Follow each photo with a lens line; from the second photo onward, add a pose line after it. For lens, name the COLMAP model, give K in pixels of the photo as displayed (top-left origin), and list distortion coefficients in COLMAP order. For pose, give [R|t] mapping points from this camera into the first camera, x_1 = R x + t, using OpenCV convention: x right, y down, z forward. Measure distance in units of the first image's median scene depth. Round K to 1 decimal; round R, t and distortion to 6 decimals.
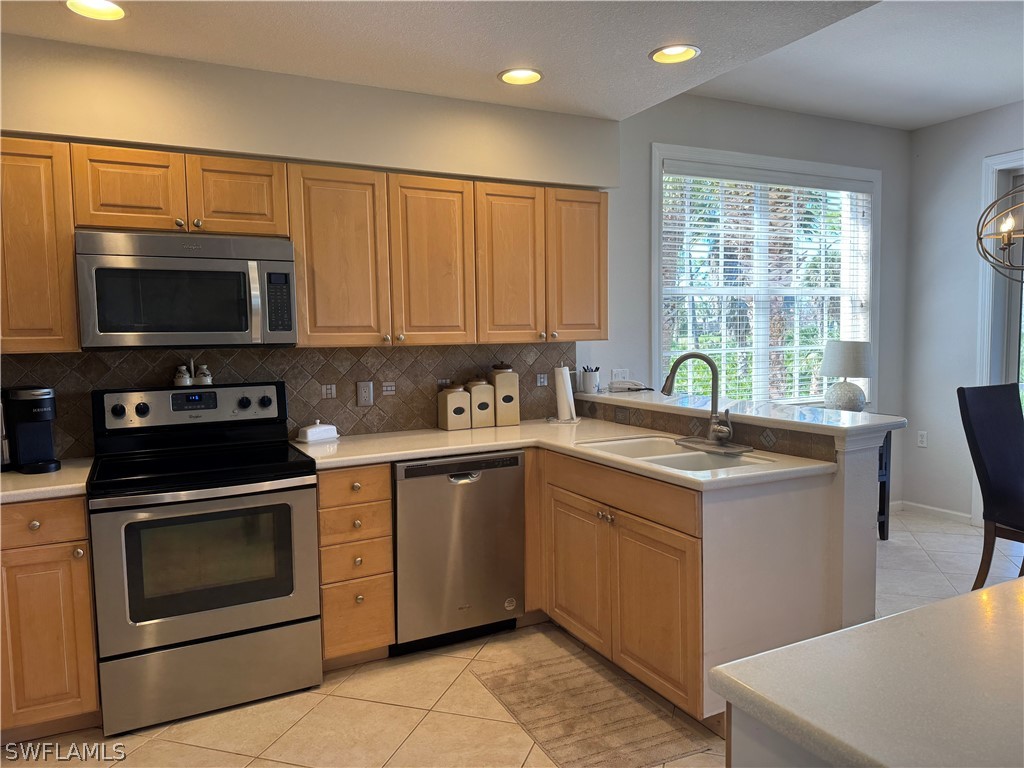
lens RADIAL K [[710.9, 0, 512.5], [0, 710.9, 387.7], [0, 0, 1]] dist [0.079921, -0.107739]
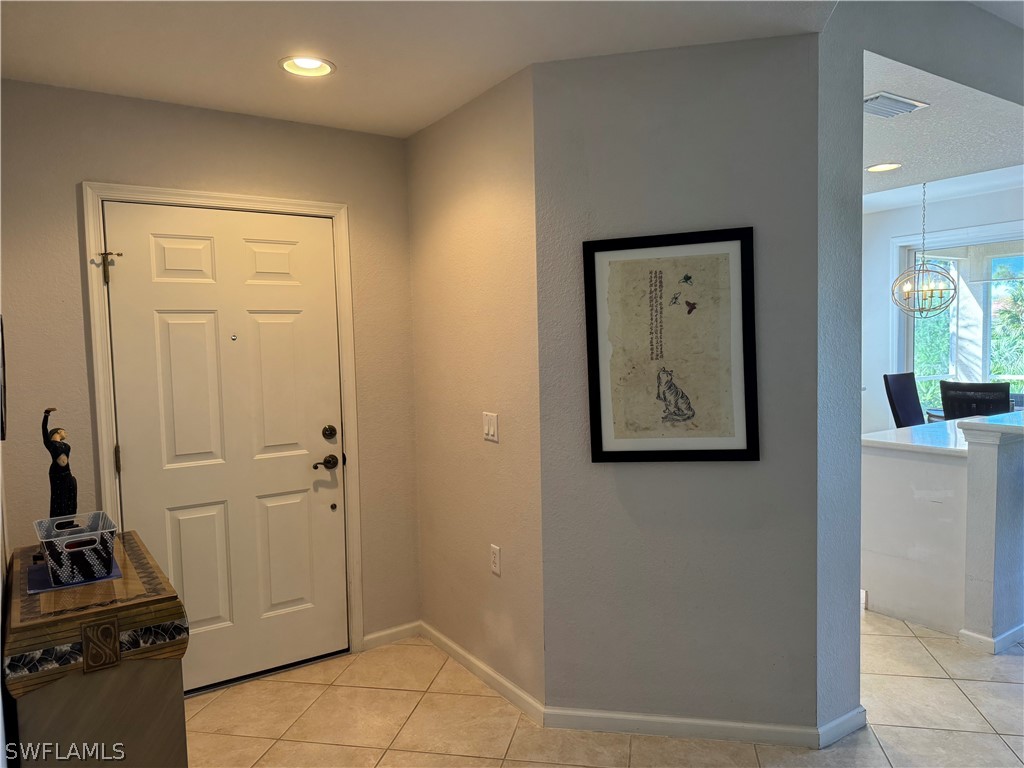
lens RADIAL K [[710.9, 0, 512.9], [0, 710.9, 385.8], [0, 0, 1]] dist [0.079921, -0.107739]
pose [[0.993558, -0.015504, 0.112260, -0.569639], [0.017640, 0.999681, -0.018064, 0.049390], [-0.111944, 0.019928, 0.993515, -0.775522]]
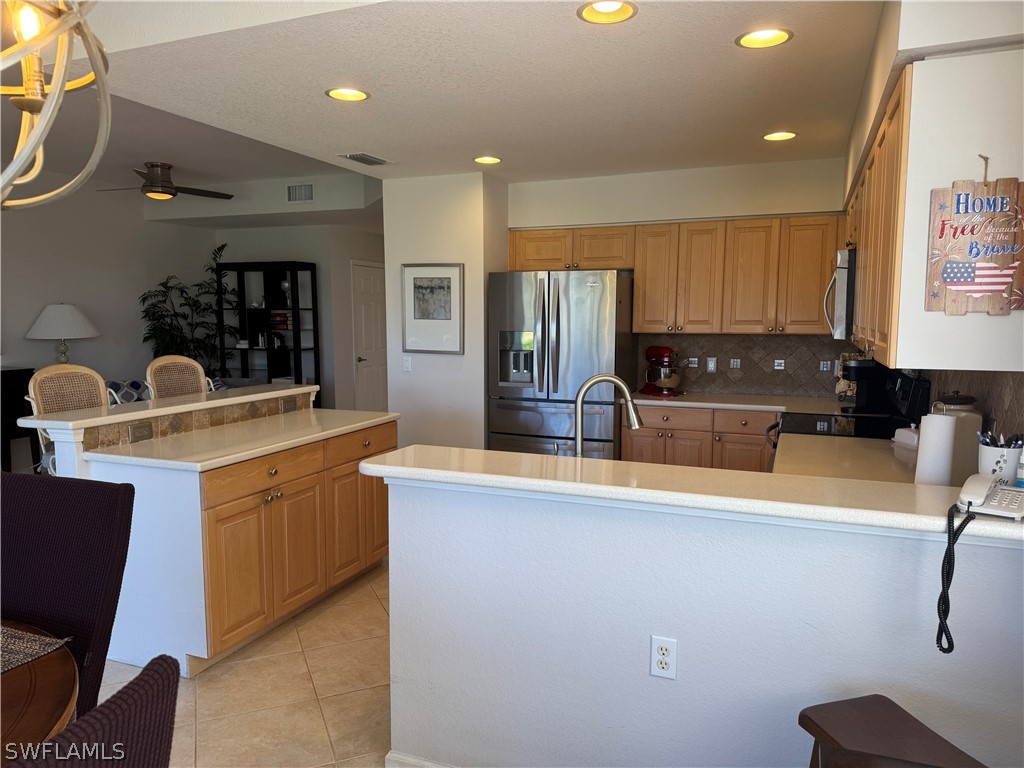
lens RADIAL K [[710.9, 0, 506.7], [0, 710.9, 391.3], [0, 0, 1]] dist [0.079921, -0.107739]
pose [[-0.759994, 0.087251, -0.644047, 0.739033], [-0.038613, 0.983136, 0.178753, -0.145718], [0.648783, 0.160719, -0.743808, 1.346481]]
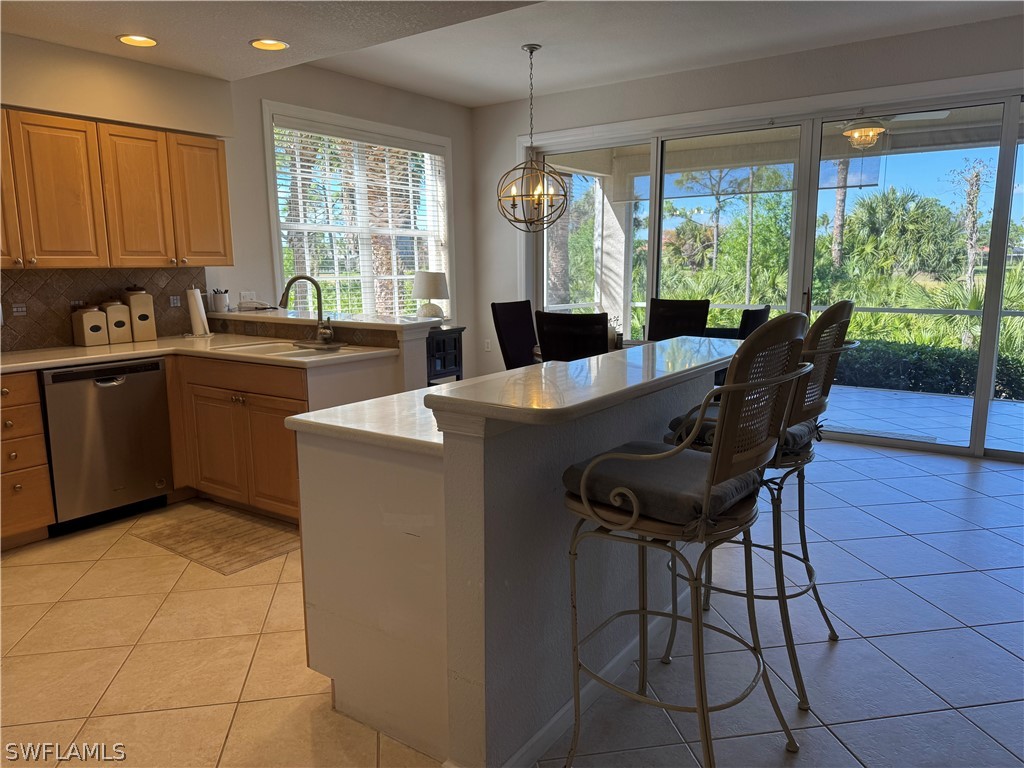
lens RADIAL K [[710.9, 0, 509.5], [0, 710.9, 386.1], [0, 0, 1]] dist [0.079921, -0.107739]
pose [[0.885959, -0.068754, 0.458639, -0.026918], [0.029410, 0.995288, 0.092390, 0.039860], [-0.462830, -0.068365, 0.883807, -0.336337]]
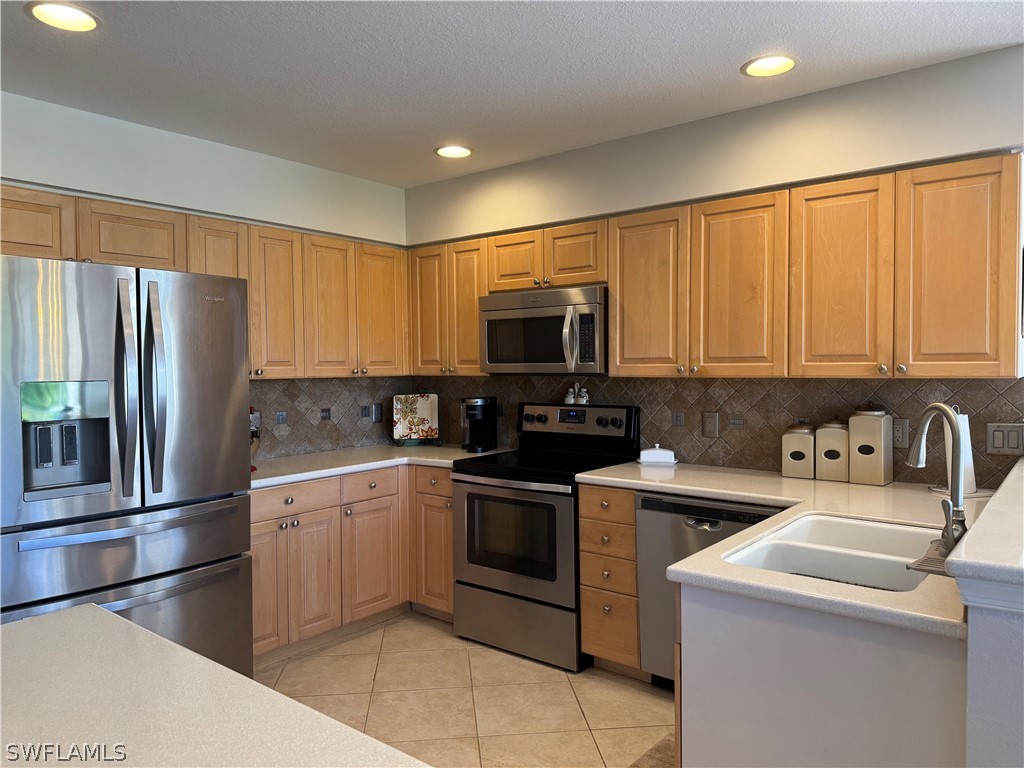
lens RADIAL K [[710.9, 0, 515.3], [0, 710.9, 387.6], [0, 0, 1]] dist [0.079921, -0.107739]
pose [[0.409037, 0.043633, -0.911474, 0.610335], [-0.068561, 0.997502, 0.016983, -0.042905], [0.909939, 0.055545, 0.411006, 0.357989]]
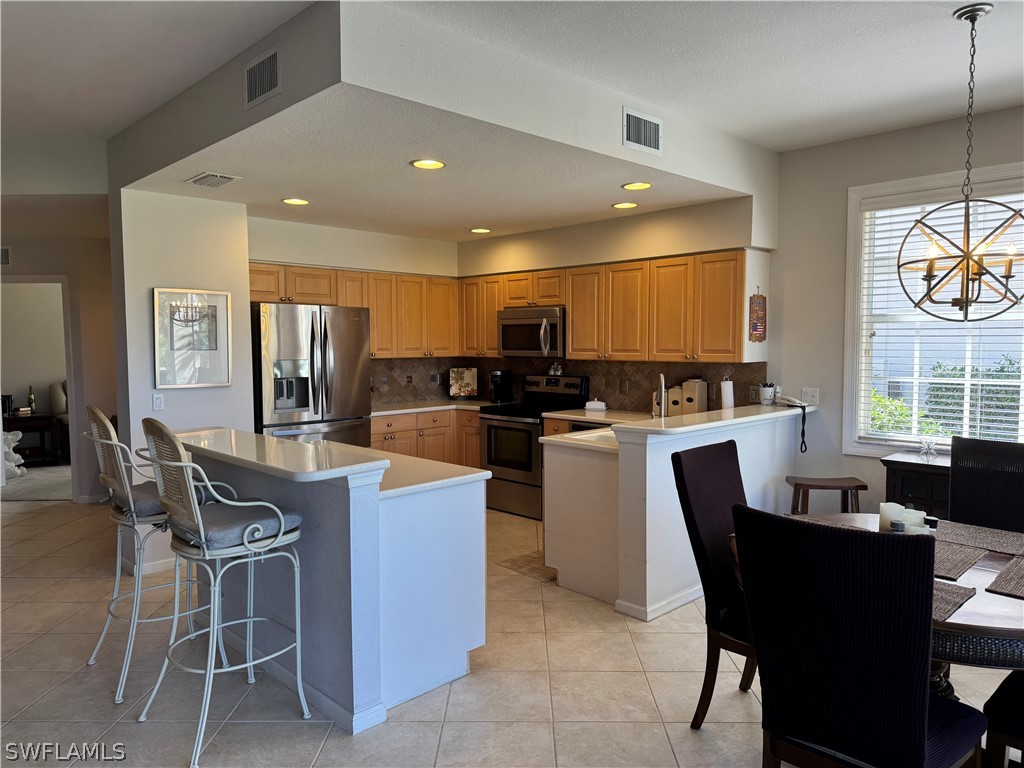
lens RADIAL K [[710.9, 0, 511.9], [0, 710.9, 386.9], [0, 0, 1]] dist [0.079921, -0.107739]
pose [[0.292843, 0.078875, -0.952902, 1.409113], [-0.075817, 0.995369, 0.059090, -0.076272], [0.953150, 0.054942, 0.297467, 0.241171]]
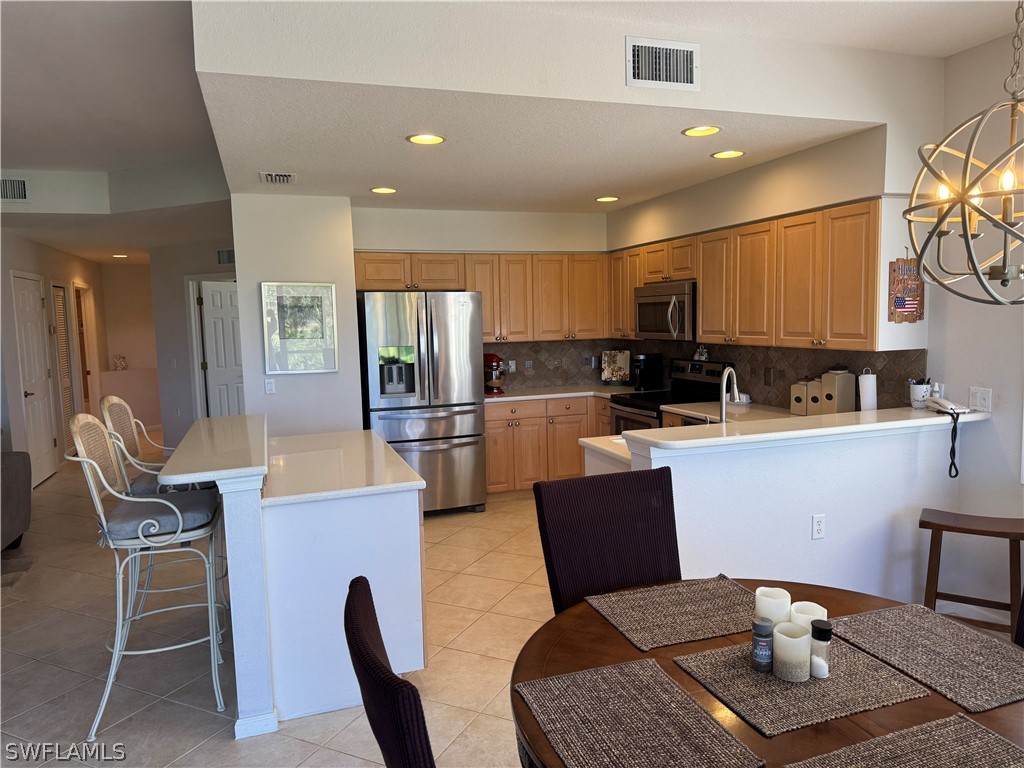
lens RADIAL K [[710.9, 0, 511.1], [0, 710.9, 385.7], [0, 0, 1]] dist [0.079921, -0.107739]
pose [[-0.146854, 0.117636, -0.982138, 1.311961], [-0.049501, 0.990785, 0.126073, -0.133228], [0.987919, 0.067131, -0.139678, 0.730578]]
